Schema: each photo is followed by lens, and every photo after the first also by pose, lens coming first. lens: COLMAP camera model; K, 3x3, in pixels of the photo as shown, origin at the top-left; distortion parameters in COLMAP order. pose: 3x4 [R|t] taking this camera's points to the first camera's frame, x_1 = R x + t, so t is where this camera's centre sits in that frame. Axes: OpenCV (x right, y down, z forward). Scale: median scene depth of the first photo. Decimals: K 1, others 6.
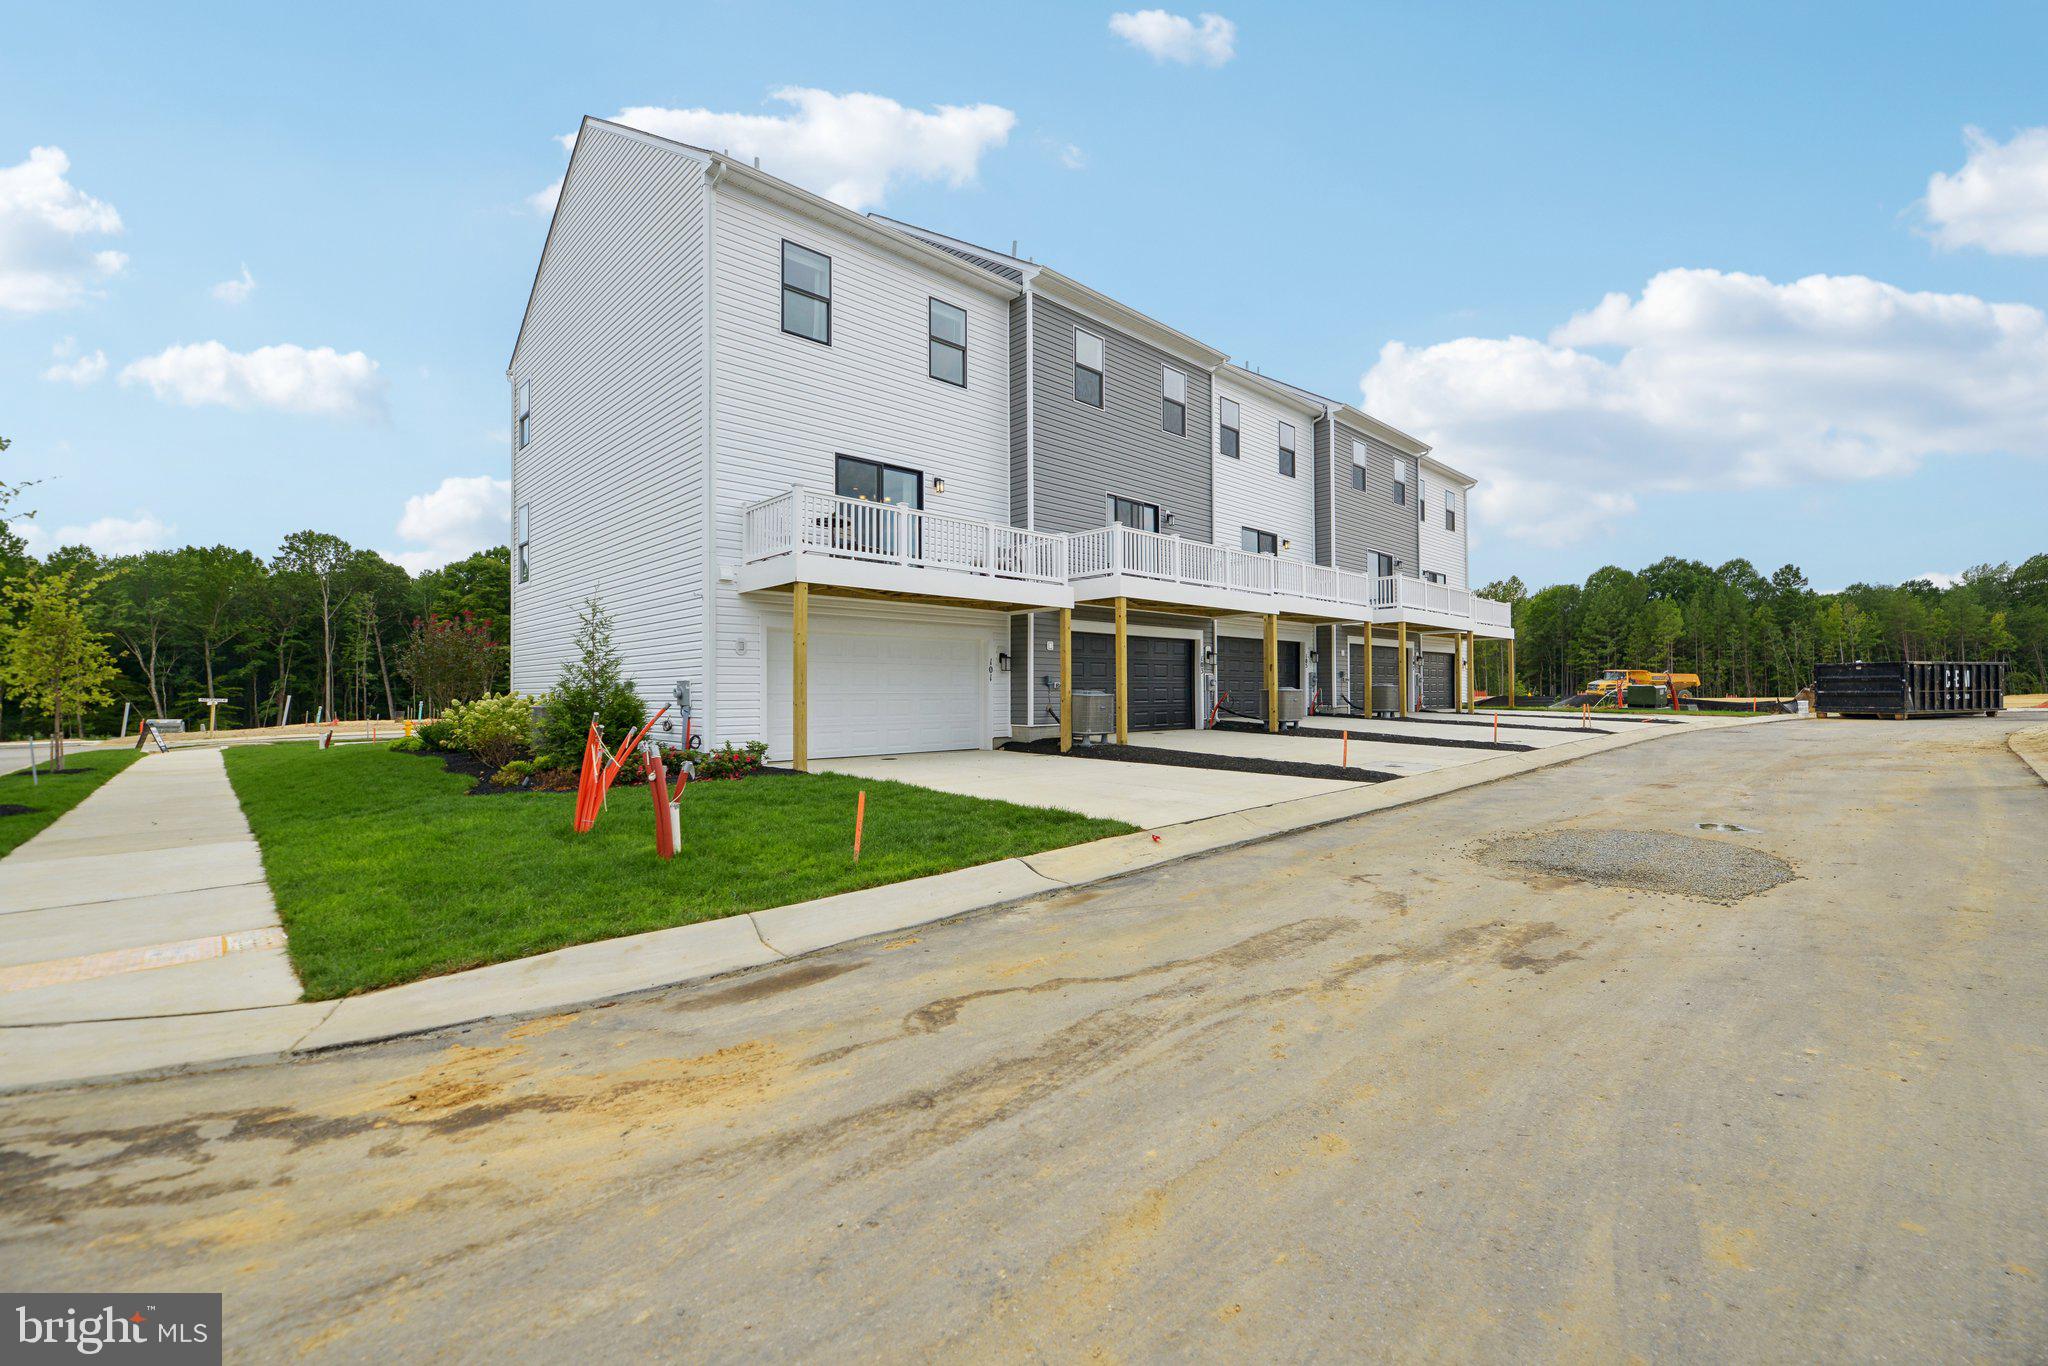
lens RADIAL K [[845.9, 0, 1028.0], [0, 845.9, 691.3], [0, 0, 1]] dist [-0.003094, -0.001980]
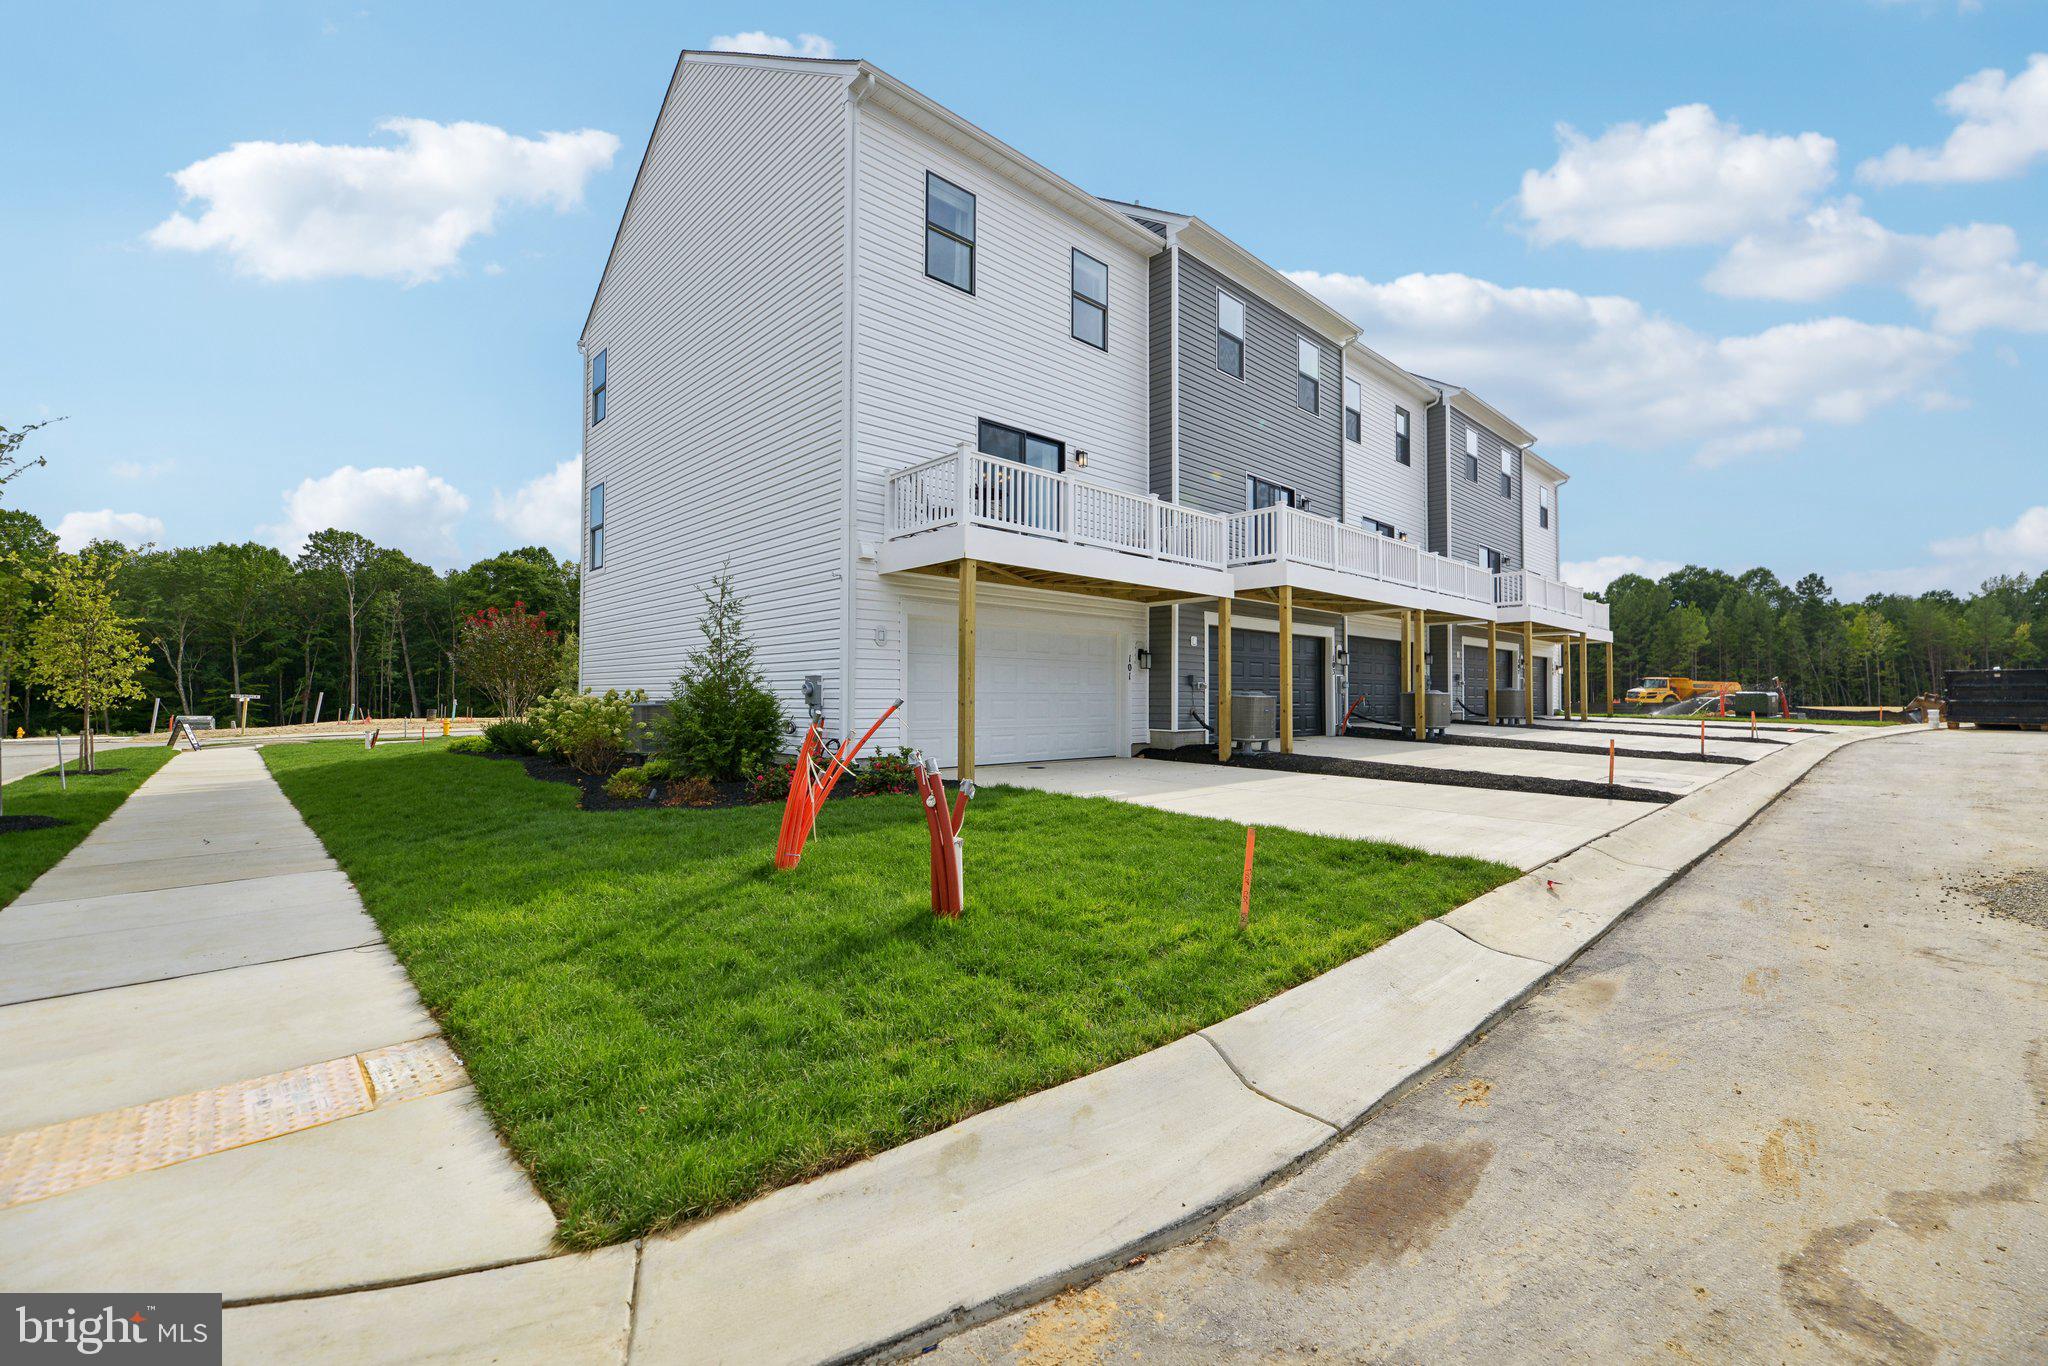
lens RADIAL K [[845.9, 0, 1045.1], [0, 845.9, 685.8], [0, 0, 1]] dist [-0.003094, -0.001980]
pose [[0.999953, 0.007969, -0.005569, -0.128558], [-0.008027, 0.999913, -0.010482, 0.003866], [0.005485, 0.010526, 0.999930, 0.107735]]
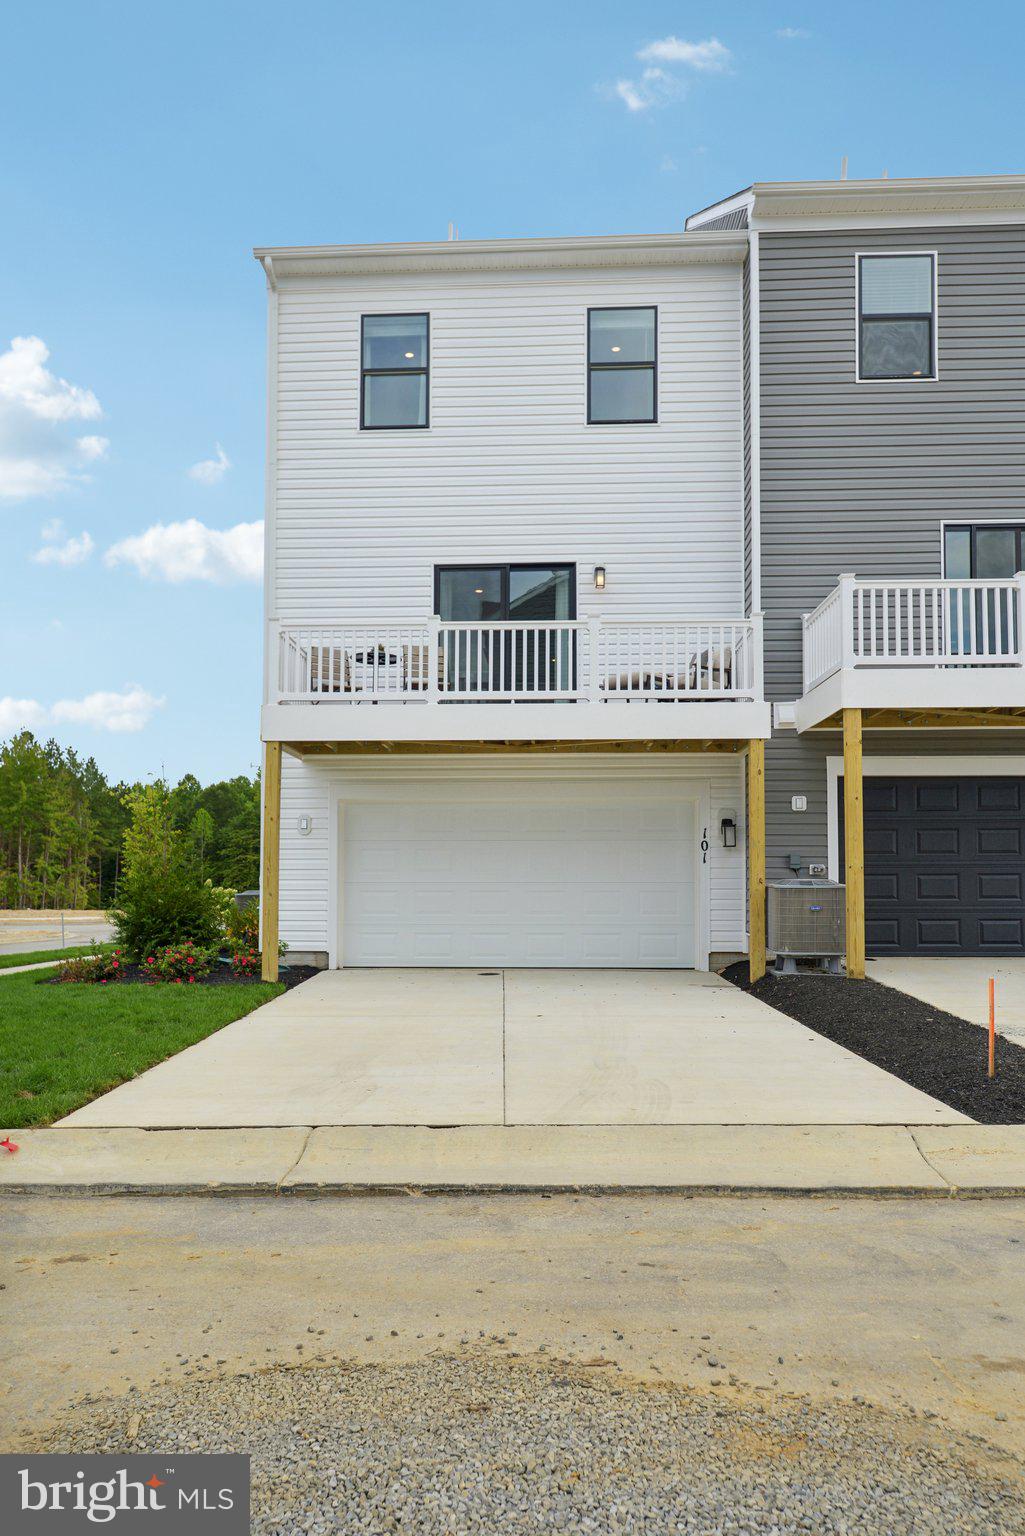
lens RADIAL K [[1014.8, 0, 497.0], [0, 1014.8, 857.4], [0, 0, 1]] dist [-0.002516, 0.003363]
pose [[0.681712, -0.011758, -0.731526, 0.411570], [-0.001958, 0.999838, -0.017896, -0.002762], [0.731618, 0.013633, 0.681579, 0.363919]]
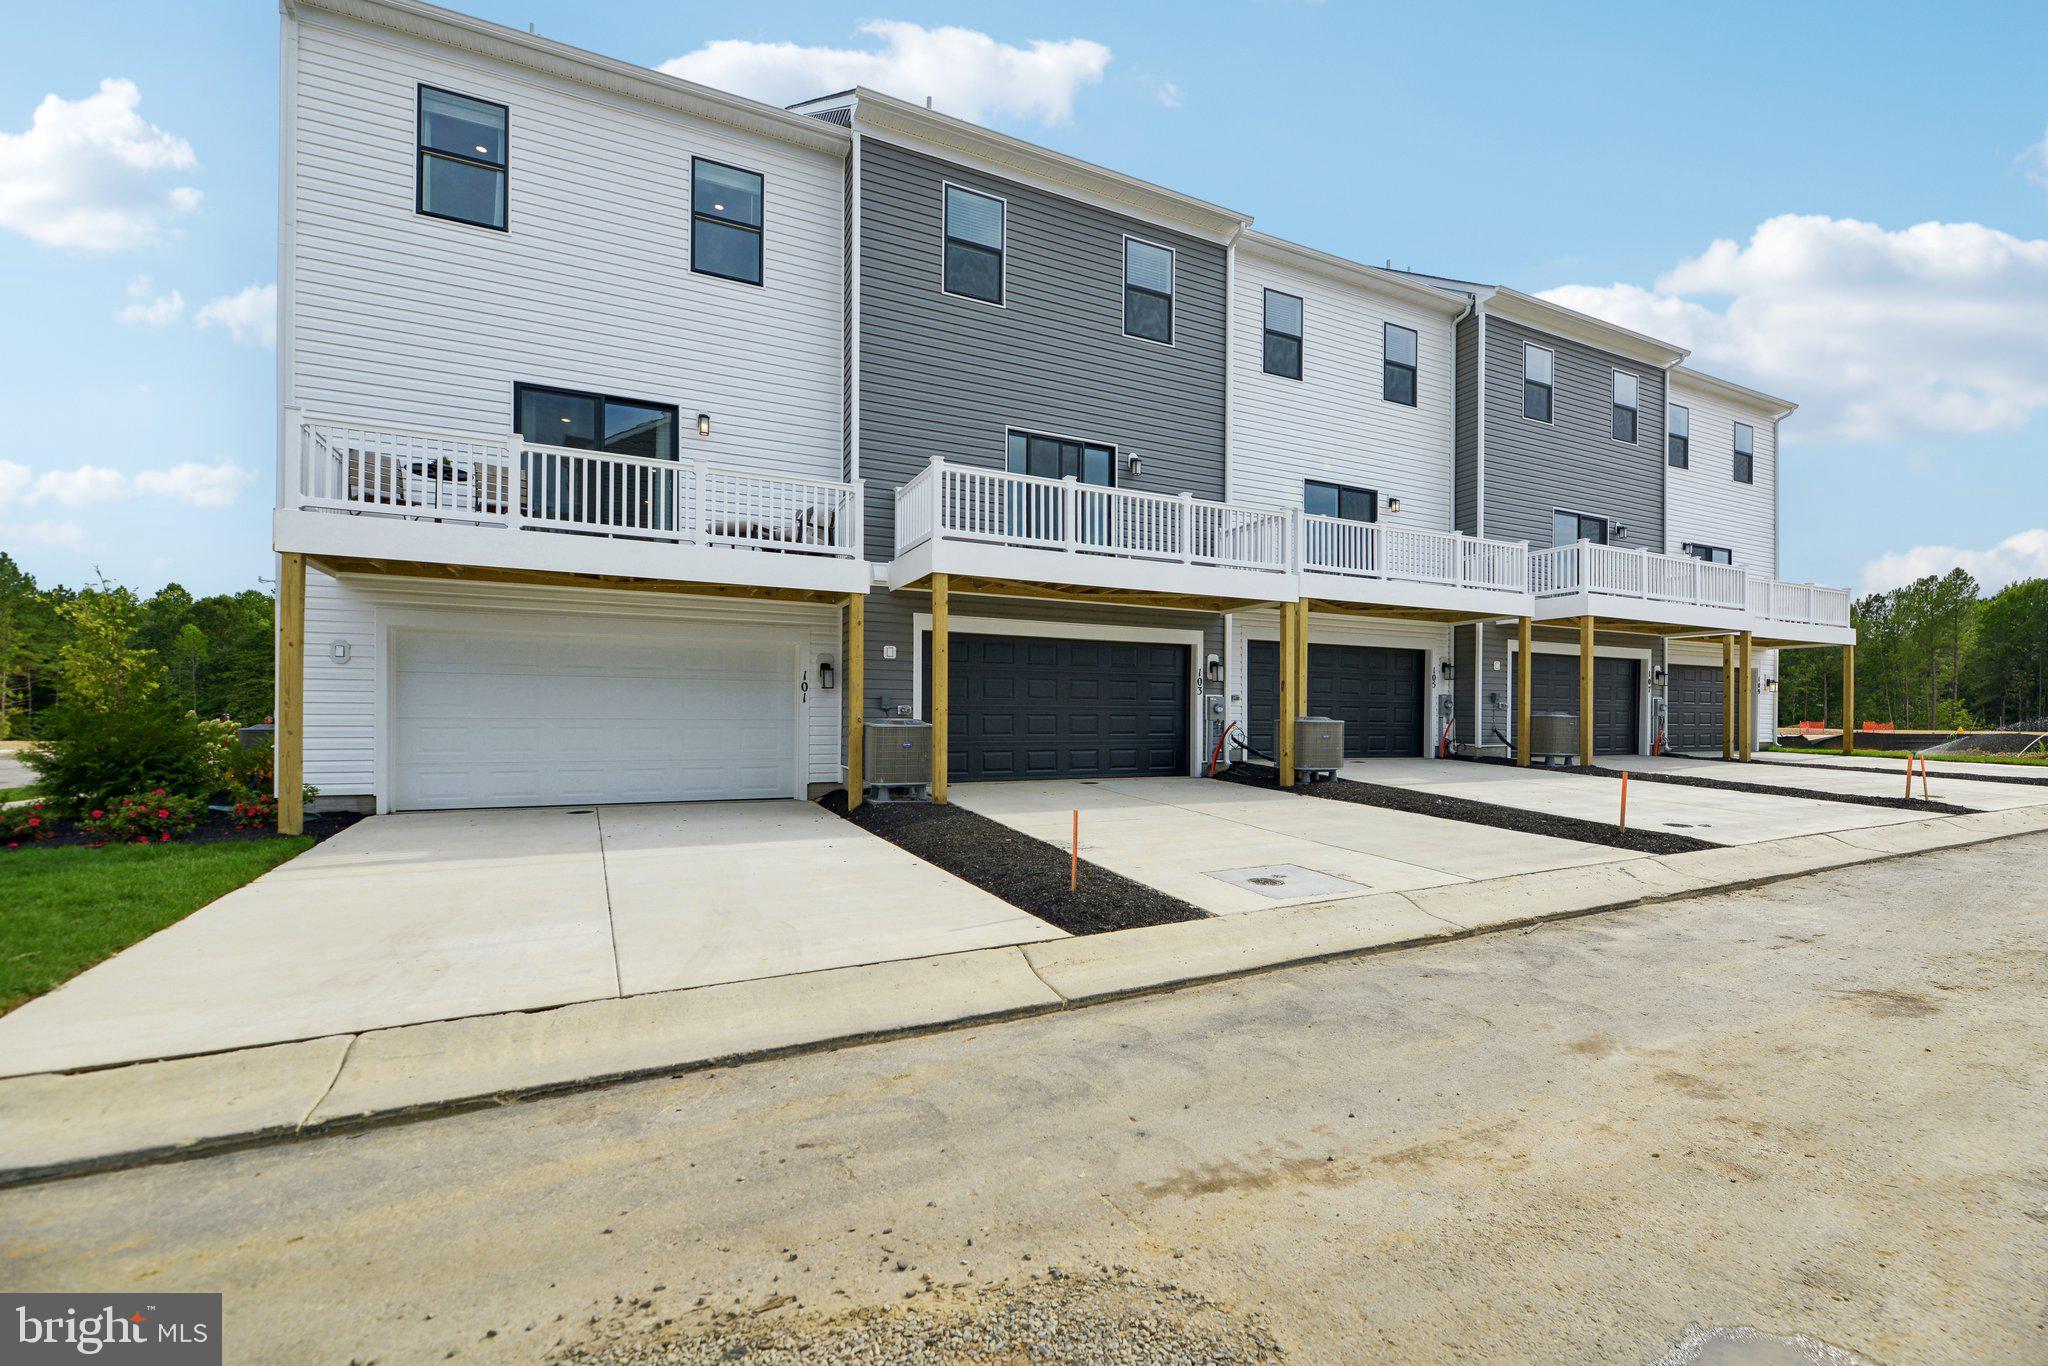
lens RADIAL K [[845.9, 0, 1052.7], [0, 845.9, 723.8], [0, 0, 1]] dist [-0.003094, -0.001980]
pose [[0.952949, 0.016301, -0.302692, 0.367633], [-0.011796, 0.999791, 0.016705, -0.009027], [0.302901, -0.012348, 0.952942, 0.392428]]
